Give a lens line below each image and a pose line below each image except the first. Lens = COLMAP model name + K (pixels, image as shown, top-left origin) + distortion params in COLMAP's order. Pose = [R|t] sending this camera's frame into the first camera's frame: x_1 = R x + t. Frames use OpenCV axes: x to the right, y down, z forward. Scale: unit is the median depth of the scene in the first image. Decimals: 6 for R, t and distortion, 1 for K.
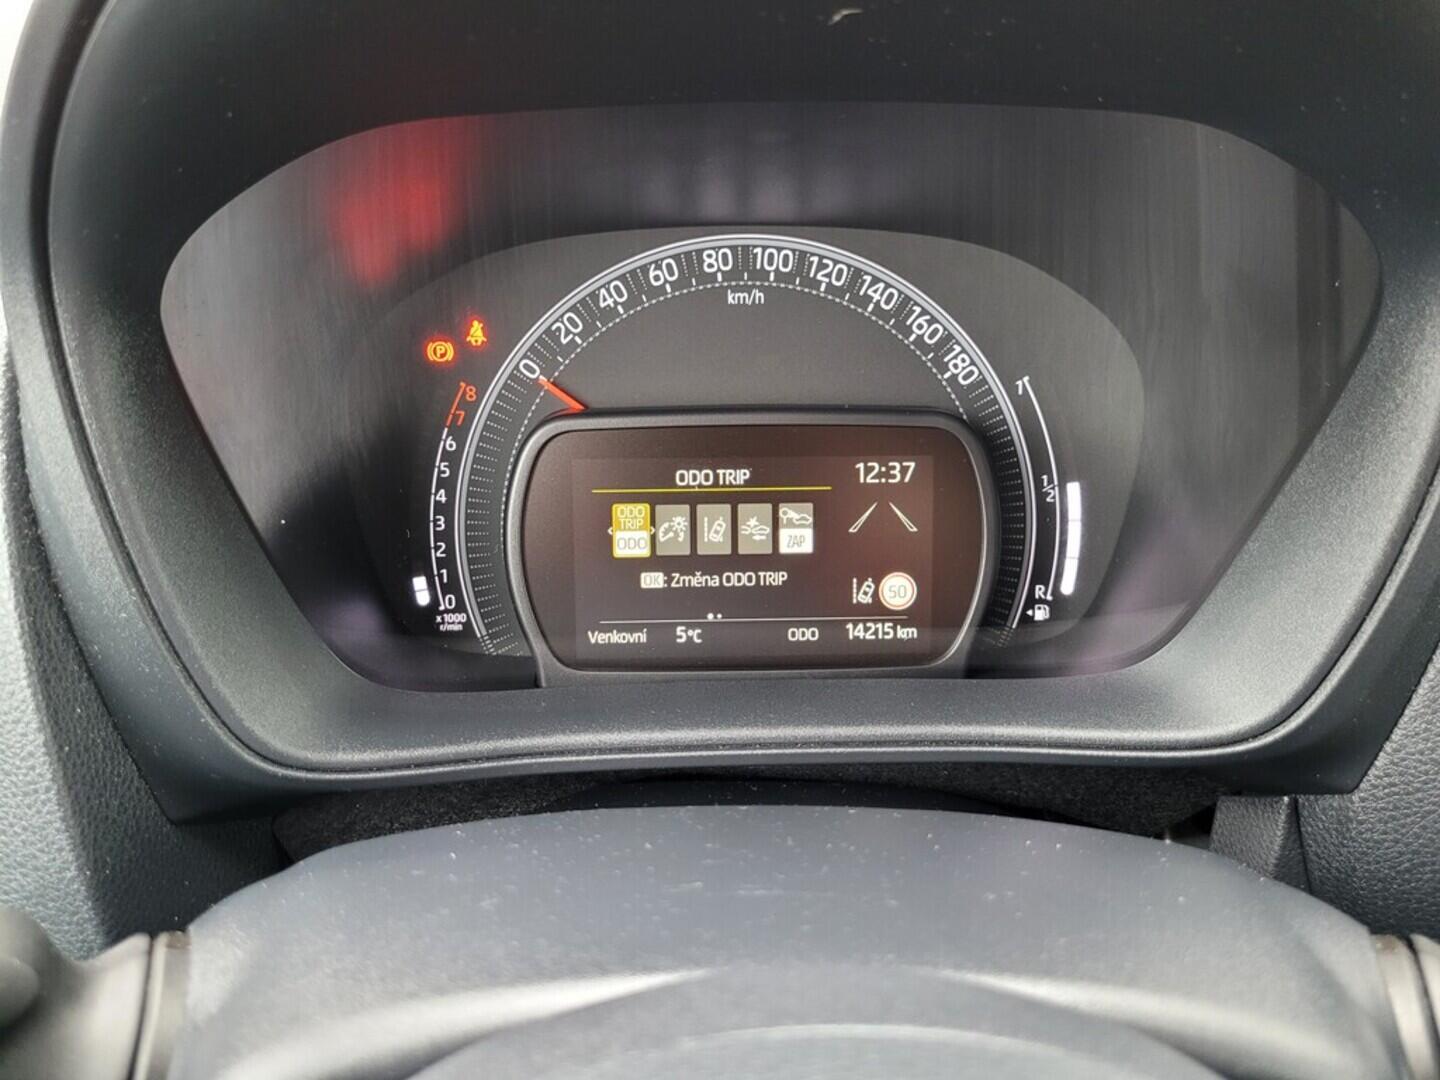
lens RADIAL K [[1118.1, 0, 711.2], [0, 1118.1, 528.9], [0, 0, 1]] dist [0.014332, -0.001847]
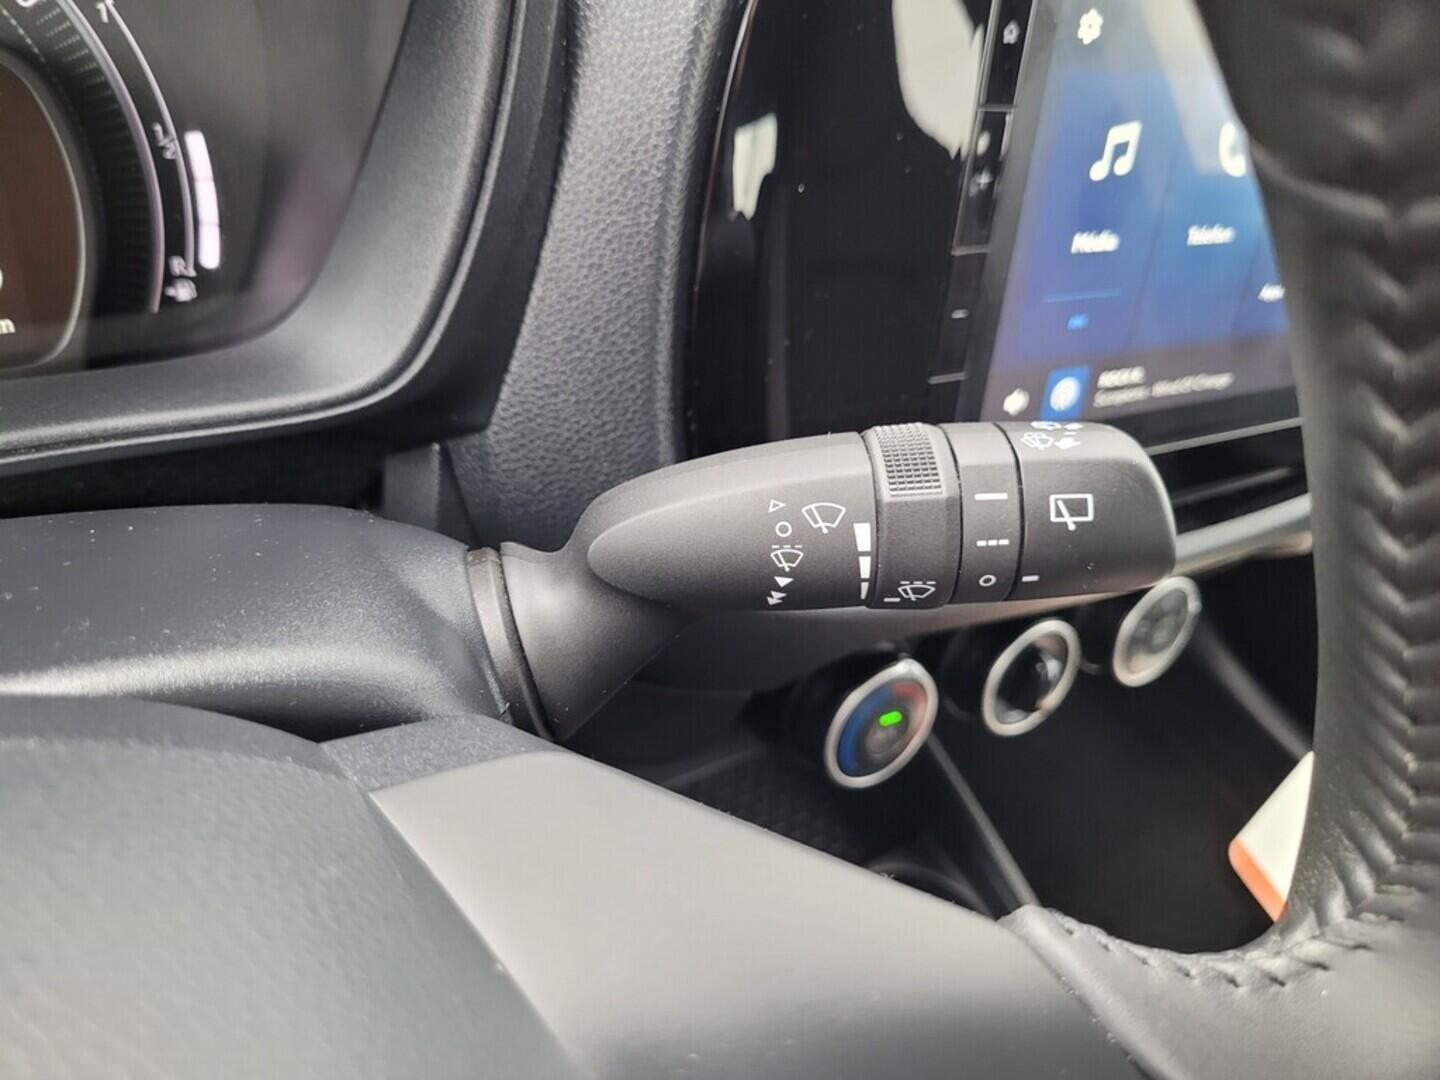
lens RADIAL K [[1130.2, 0, 720.0], [0, 1130.2, 540.0], [0, 0, 1]] dist [-0.031450, 0.003610]
pose [[0.824979, -0.202642, 0.527585, 0.145549], [0.060743, 0.959894, 0.273705, 0.050356], [-0.561890, -0.193754, 0.804201, 0.018088]]
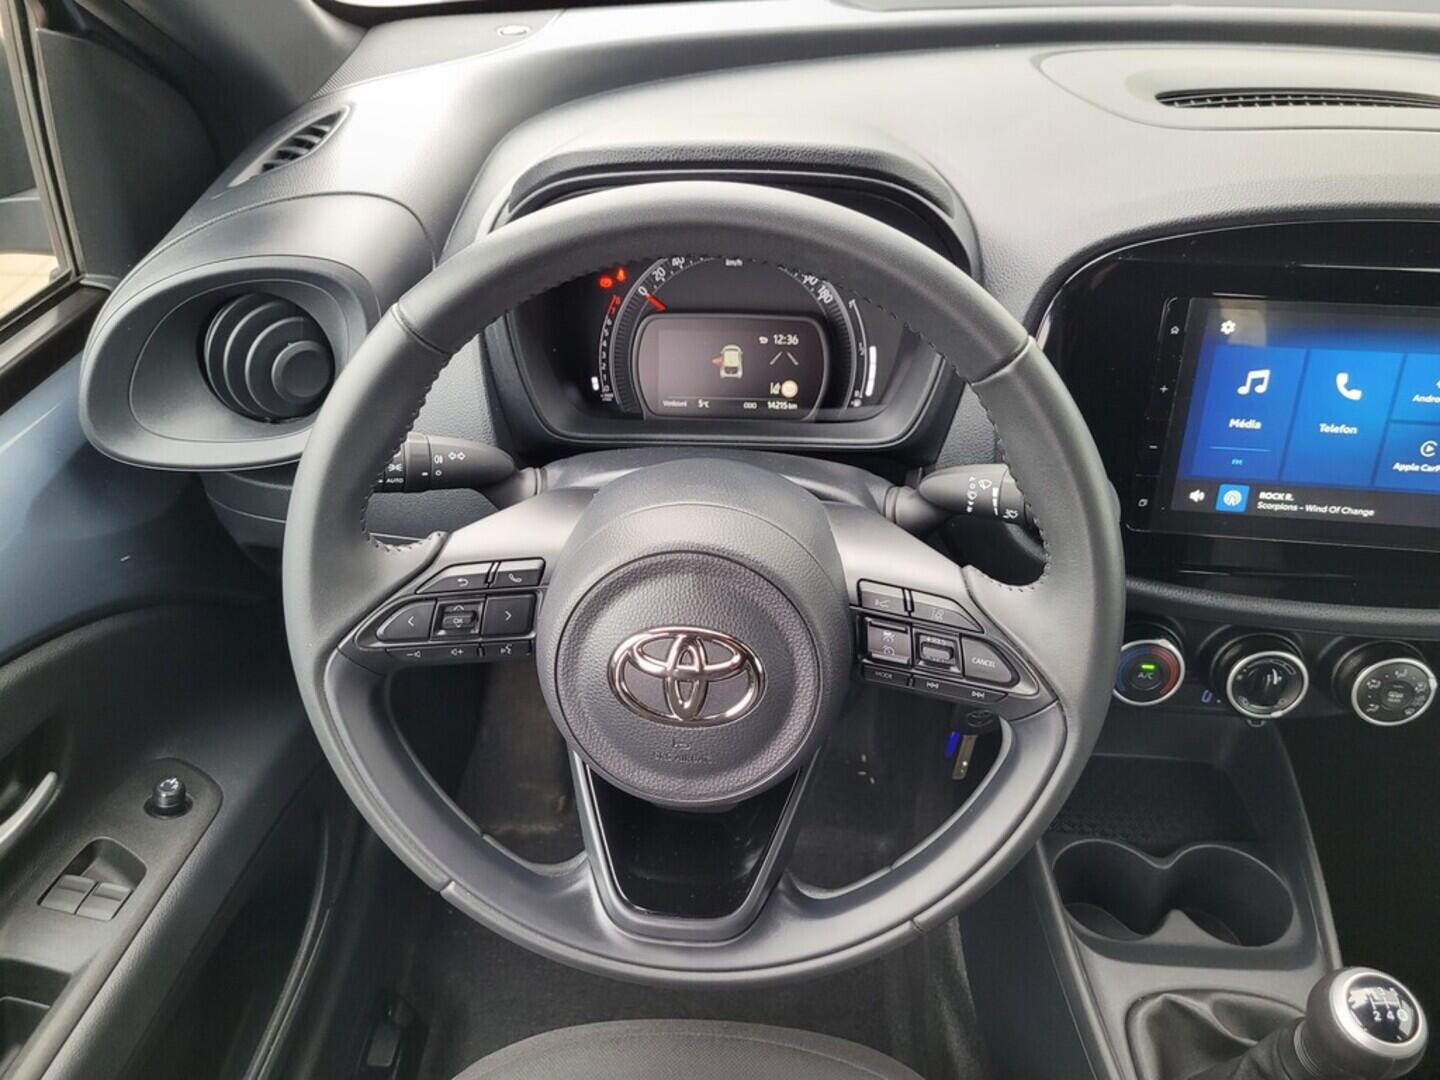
lens RADIAL K [[1112.1, 0, 701.8], [0, 1112.1, 544.3], [0, 0, 1]] dist [0.019784, -0.005767]
pose [[0.995604, 0.047125, -0.080940, 0.184319], [-0.035580, 0.989712, 0.138577, 0.059687], [0.086637, -0.135088, 0.987039, -1.431266]]
